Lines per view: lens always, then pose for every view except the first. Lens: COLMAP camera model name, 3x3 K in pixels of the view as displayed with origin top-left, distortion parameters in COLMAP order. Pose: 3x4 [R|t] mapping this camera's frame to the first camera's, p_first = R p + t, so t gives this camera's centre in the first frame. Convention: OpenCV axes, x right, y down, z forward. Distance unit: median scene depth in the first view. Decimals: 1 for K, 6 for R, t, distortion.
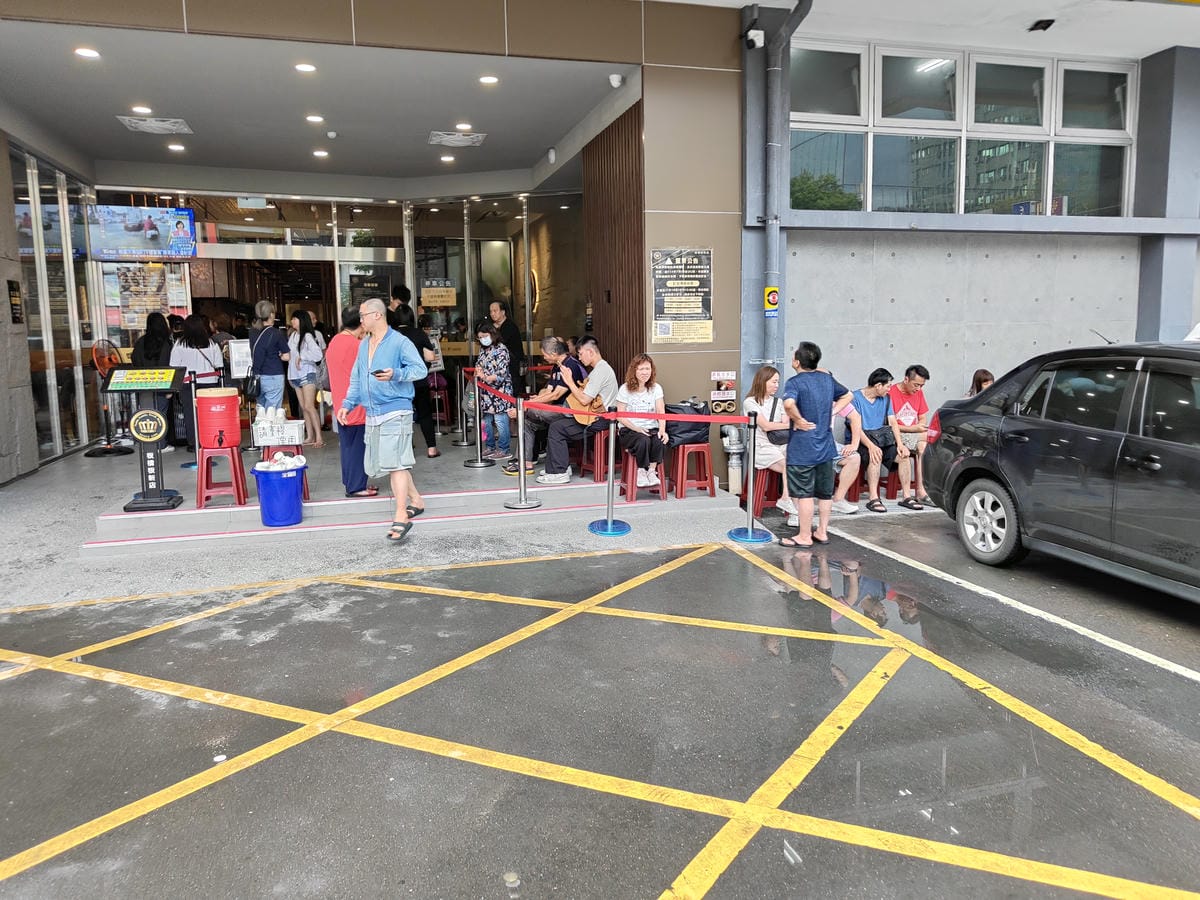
lens RADIAL K [[836.9, 0, 605.0], [0, 836.9, 428.4], [0, 0, 1]] dist [0.020180, -0.000418]
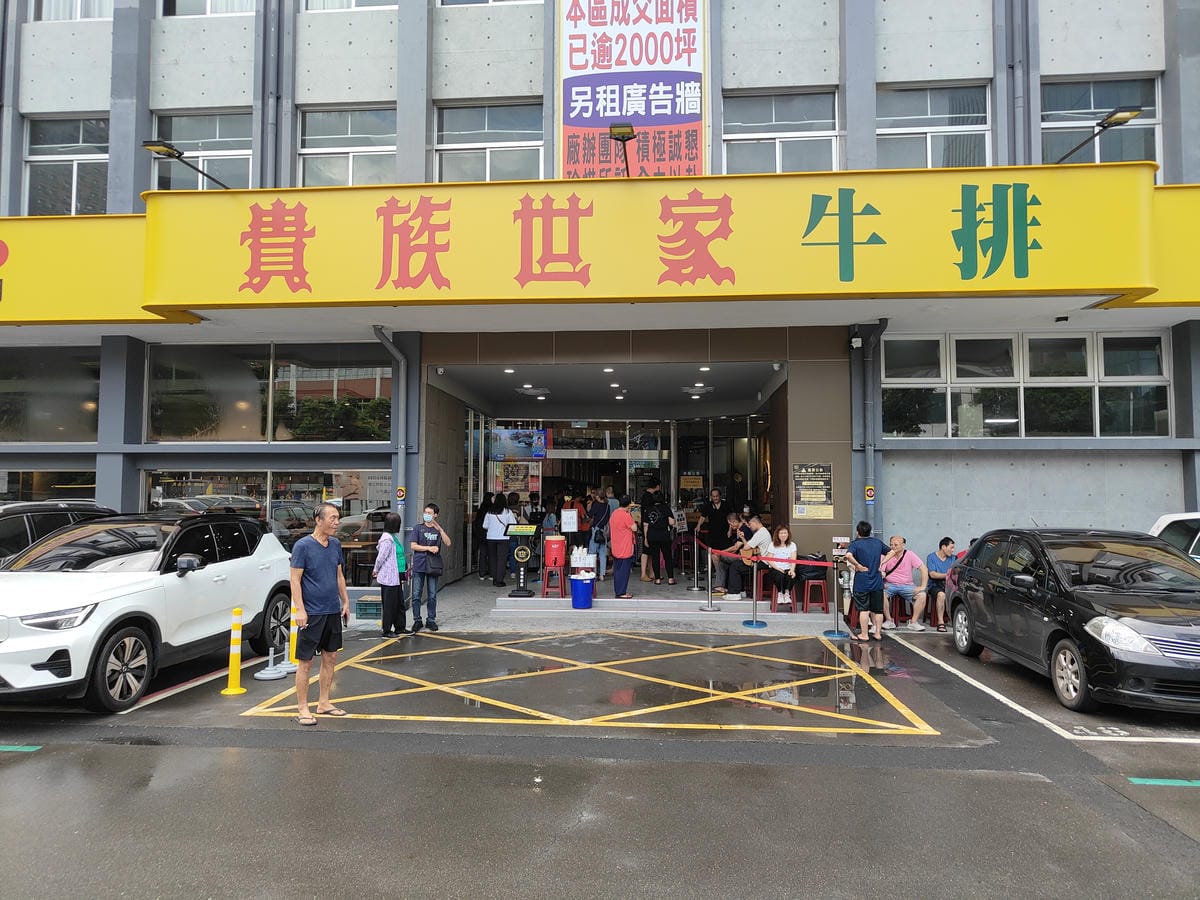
lens RADIAL K [[836.9, 0, 599.5], [0, 836.9, 451.2], [0, 0, 1]] dist [0.020180, -0.000418]
pose [[0.933213, -0.001885, -0.359318, 0.300203], [-0.058829, 0.985692, -0.157959, 0.053730], [0.354474, 0.168548, 0.919750, -0.707387]]
